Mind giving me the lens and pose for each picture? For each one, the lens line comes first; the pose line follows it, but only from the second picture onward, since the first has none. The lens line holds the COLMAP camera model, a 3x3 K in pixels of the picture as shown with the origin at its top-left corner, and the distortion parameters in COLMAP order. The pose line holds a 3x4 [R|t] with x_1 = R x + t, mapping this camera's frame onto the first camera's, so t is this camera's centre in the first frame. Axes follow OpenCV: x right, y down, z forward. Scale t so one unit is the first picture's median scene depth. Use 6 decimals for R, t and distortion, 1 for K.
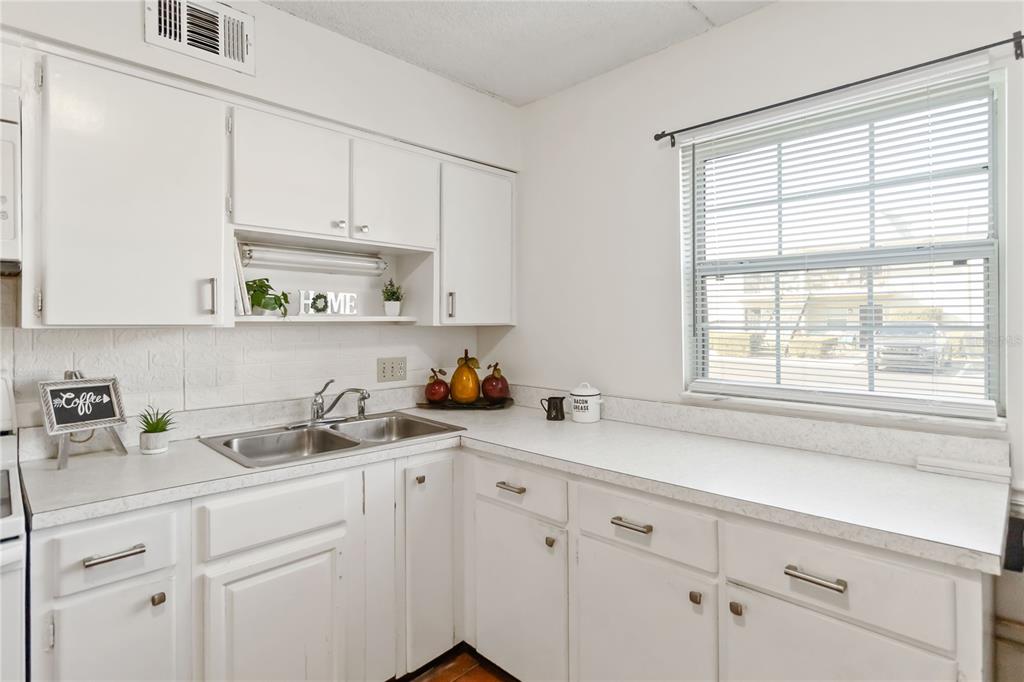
lens RADIAL K [[519.6, 0, 519.8], [0, 519.6, 322.7], [0, 0, 1]] dist [0.005912, -0.003282]
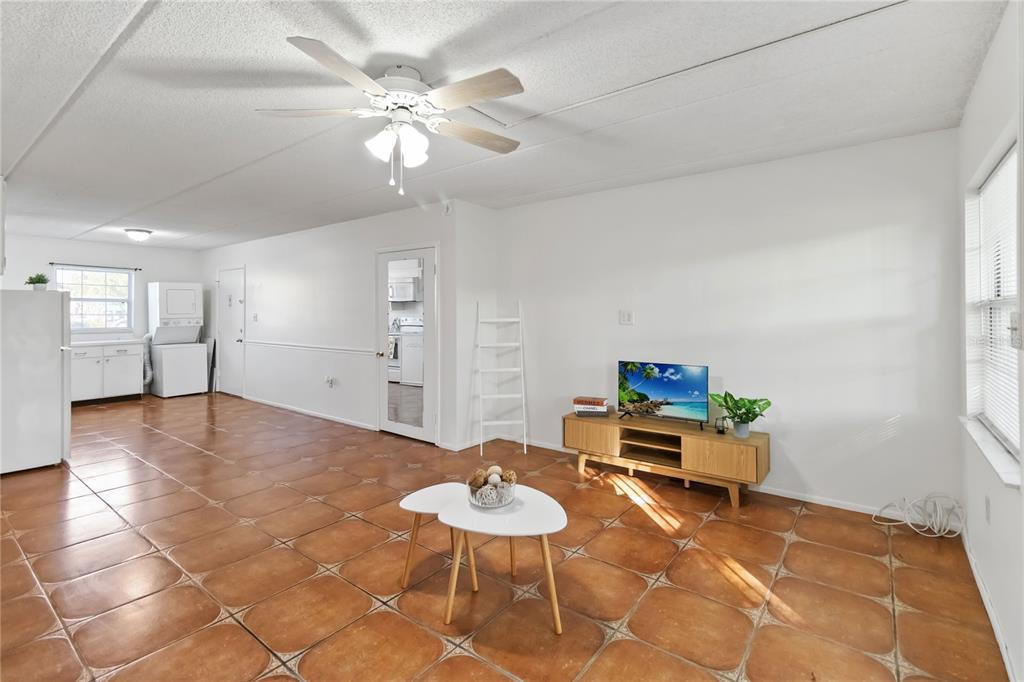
lens RADIAL K [[469.2, 0, 509.1], [0, 469.2, 310.8], [0, 0, 1]] dist [0.004529, 0.000049]
pose [[-0.121416, 0.011668, 0.992533, -3.416270], [0.001886, 0.999932, -0.011525, 0.025818], [-0.992600, 0.000473, -0.121430, -1.821440]]
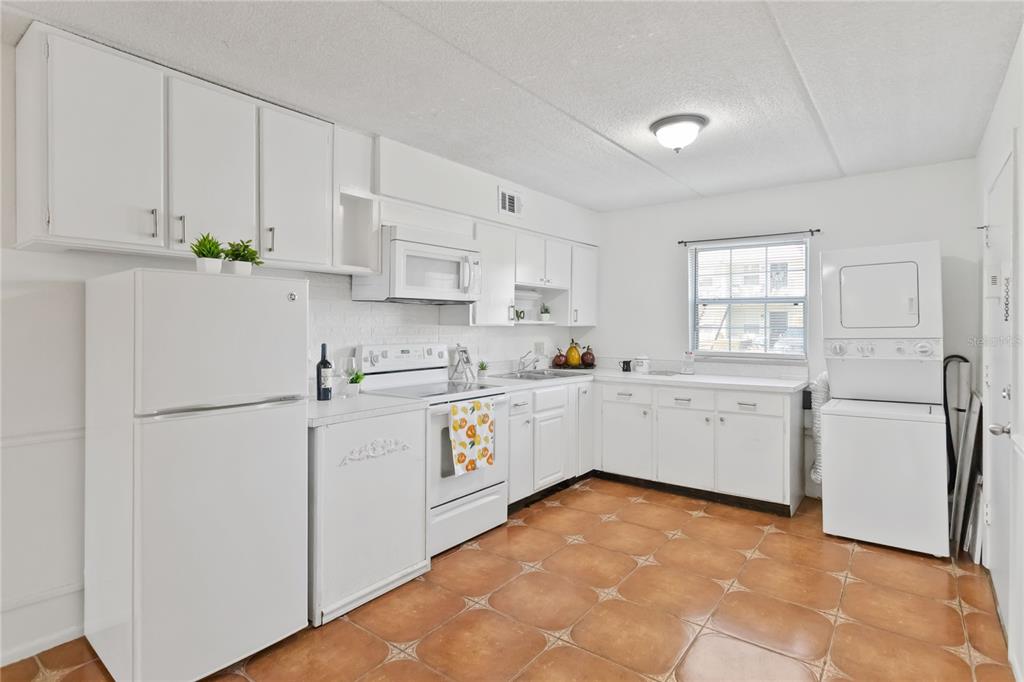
lens RADIAL K [[519.6, 0, 517.0], [0, 519.6, 328.2], [0, 0, 1]] dist [0.005912, -0.003282]
pose [[0.991820, 0.007043, 0.127450, -0.701274], [-0.007895, 0.999950, 0.006177, 0.003406], [-0.127400, -0.007133, 0.991826, -1.121722]]
